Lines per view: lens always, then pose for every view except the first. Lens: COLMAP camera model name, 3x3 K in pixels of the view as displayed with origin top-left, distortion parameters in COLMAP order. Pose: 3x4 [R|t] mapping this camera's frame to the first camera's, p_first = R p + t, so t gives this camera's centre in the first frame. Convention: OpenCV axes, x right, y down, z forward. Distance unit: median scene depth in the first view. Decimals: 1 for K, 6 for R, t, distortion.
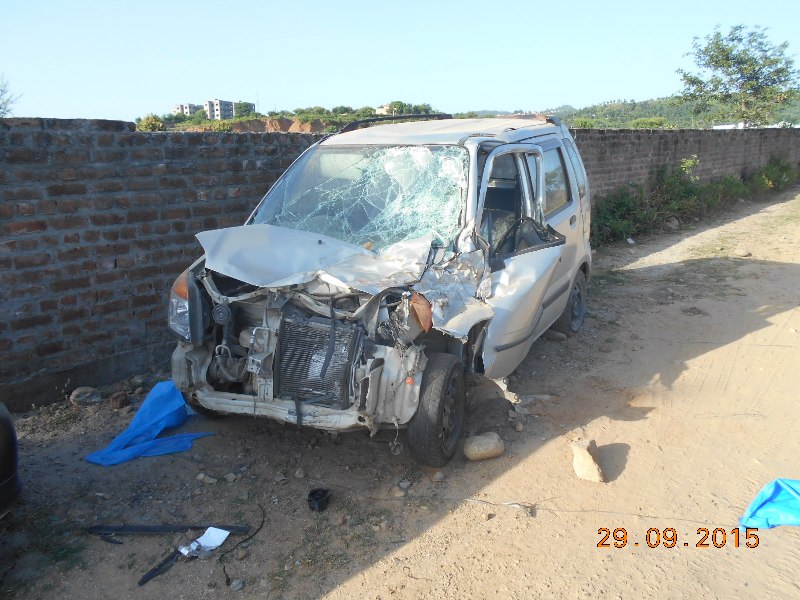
lens RADIAL K [[594.5, 0, 399.8], [0, 594.5, 317.6], [0, 0, 1]] dist [0.005577, 0.009101]
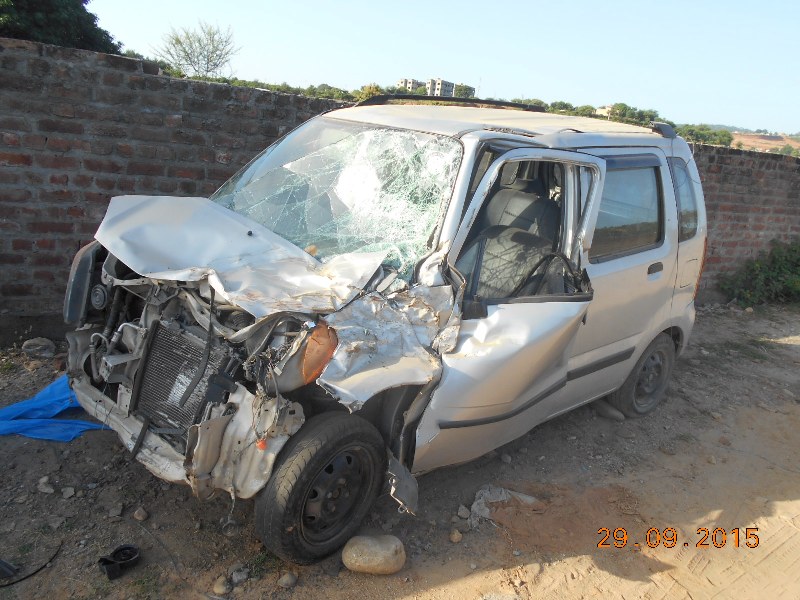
lens RADIAL K [[594.5, 0, 399.8], [0, 594.5, 317.6], [0, 0, 1]] dist [0.005577, 0.009101]
pose [[0.936836, 0.225453, -0.267411, 0.259387], [-0.220424, 0.974168, 0.049091, -0.090958], [0.271571, 0.012954, 0.962331, 0.267828]]
